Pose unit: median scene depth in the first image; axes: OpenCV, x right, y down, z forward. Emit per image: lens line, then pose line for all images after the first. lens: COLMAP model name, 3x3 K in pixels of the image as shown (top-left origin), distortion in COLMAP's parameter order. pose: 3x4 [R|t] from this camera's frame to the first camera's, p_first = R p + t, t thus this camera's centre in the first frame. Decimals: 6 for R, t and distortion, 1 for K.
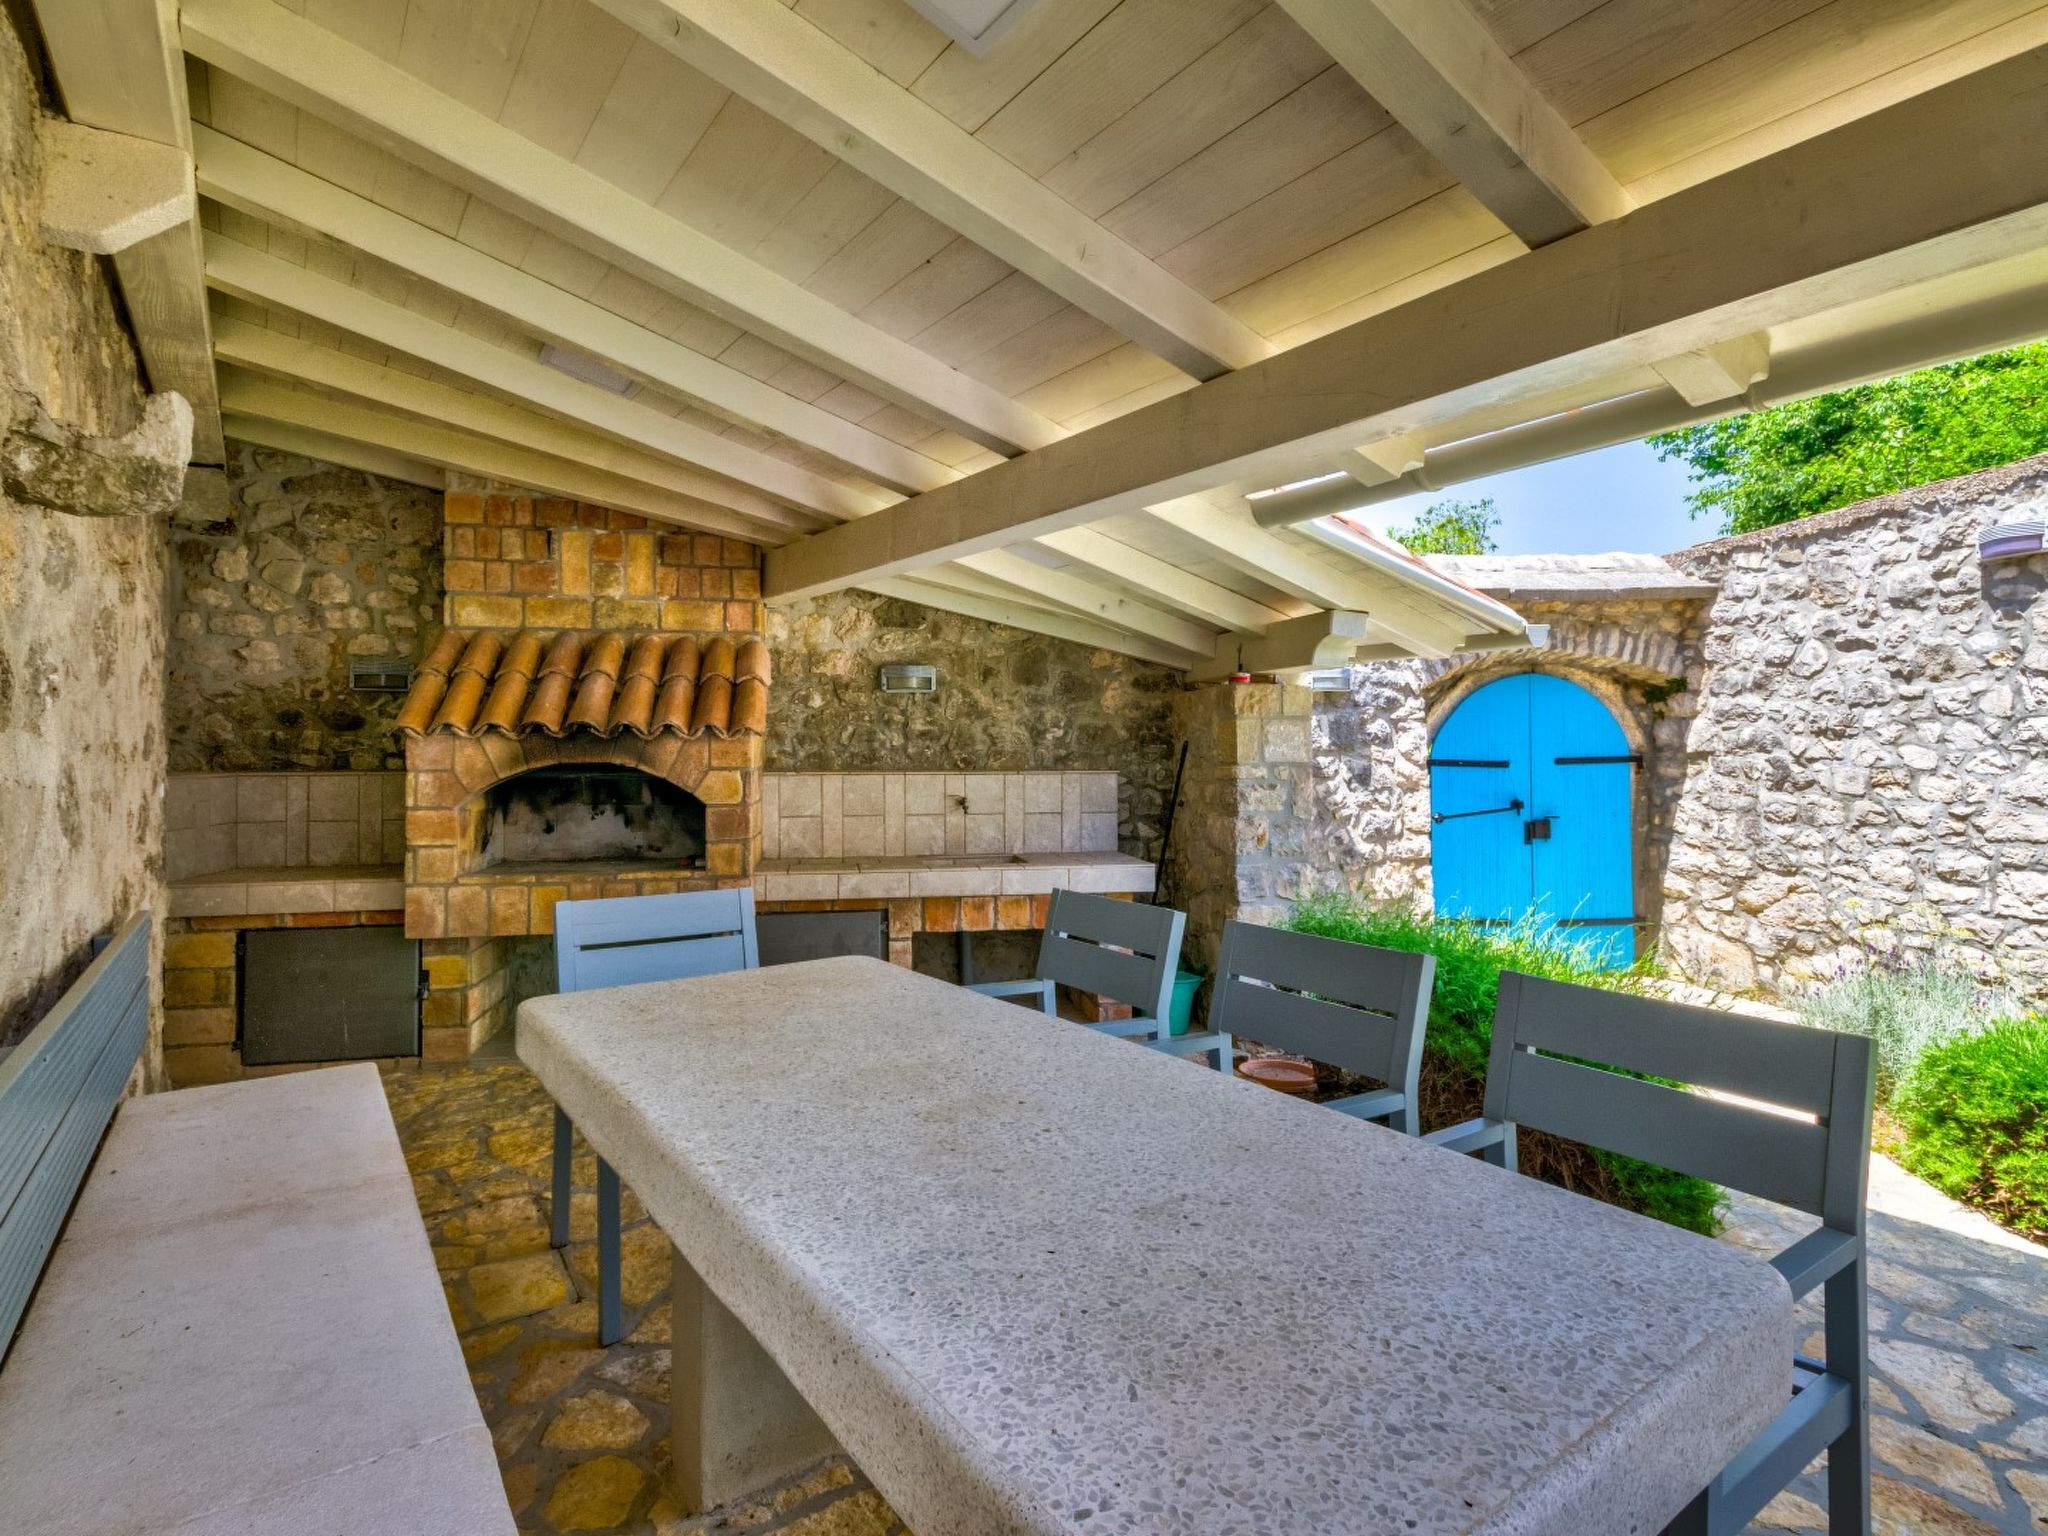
lens RADIAL K [[1006.3, 0, 976.6], [0, 1006.3, 753.0], [0, 0, 1]] dist [0.002075, -0.002155]
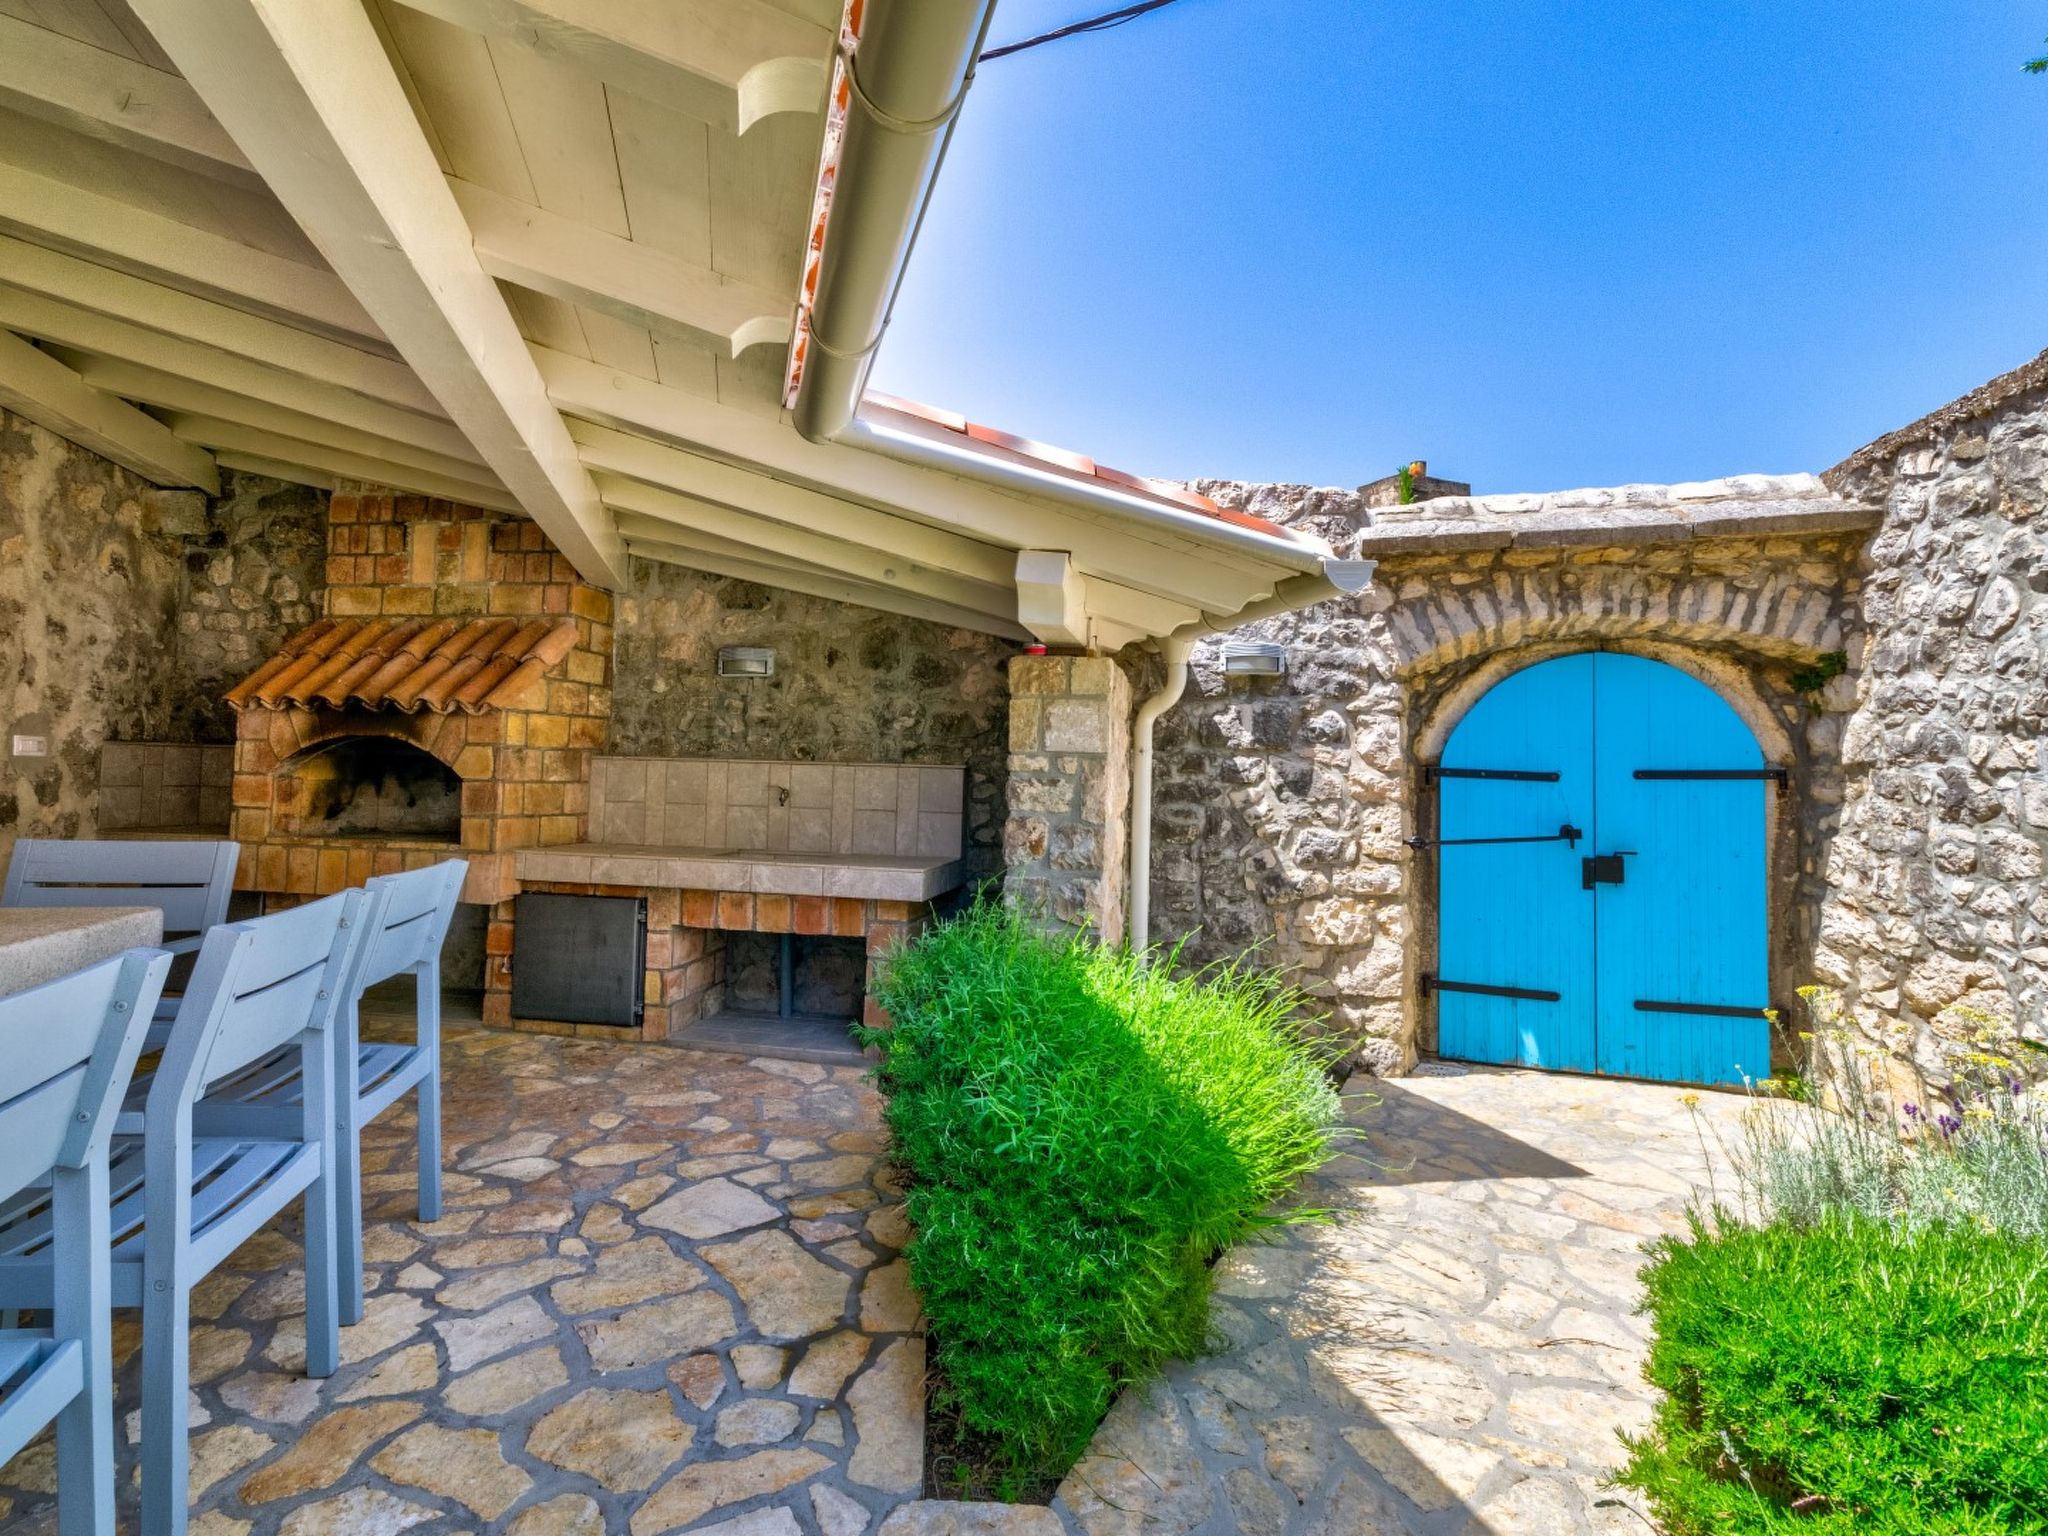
lens RADIAL K [[1006.3, 0, 1005.9], [0, 1006.3, 754.4], [0, 0, 1]] dist [0.002075, -0.002155]
pose [[0.929255, 0.017130, -0.369043, 0.502794], [-0.029032, 0.999221, -0.026721, 0.030656], [0.368298, 0.035545, 0.929028, 0.209857]]
